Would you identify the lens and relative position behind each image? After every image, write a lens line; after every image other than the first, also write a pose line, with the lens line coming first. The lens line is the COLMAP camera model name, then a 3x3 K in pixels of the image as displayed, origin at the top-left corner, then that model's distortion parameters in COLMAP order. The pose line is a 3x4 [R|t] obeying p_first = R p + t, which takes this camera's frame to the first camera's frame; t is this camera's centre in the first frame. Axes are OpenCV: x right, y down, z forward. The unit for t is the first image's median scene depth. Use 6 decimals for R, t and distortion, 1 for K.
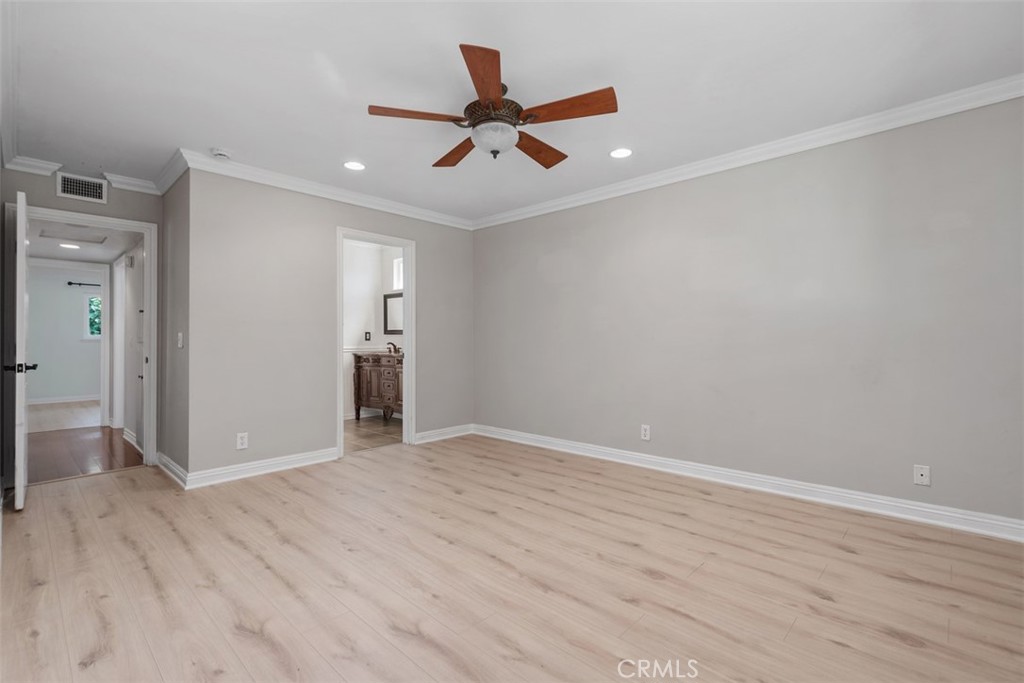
lens RADIAL K [[466.3, 0, 513.4], [0, 466.3, 337.5], [0, 0, 1]] dist [0.012443, -0.003742]
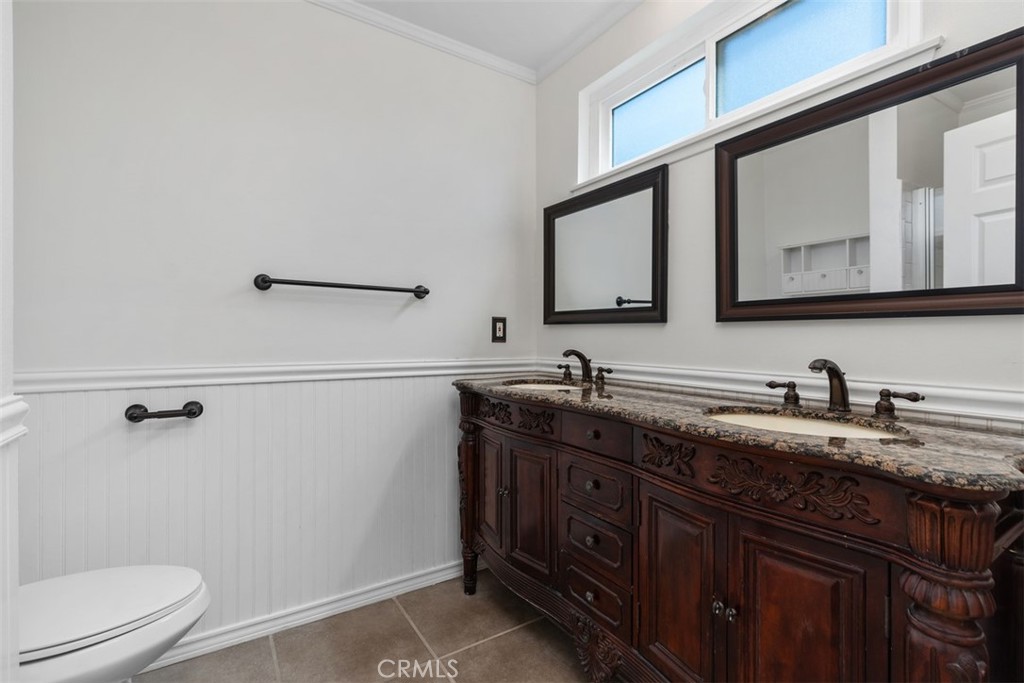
lens RADIAL K [[466.3, 0, 512.3], [0, 466.3, 336.7], [0, 0, 1]] dist [0.012443, -0.003742]
pose [[0.971608, 0.008154, -0.236457, -0.229197], [-0.007545, 0.999965, 0.003479, 0.001408], [0.236477, -0.001596, 0.971636, 0.691690]]
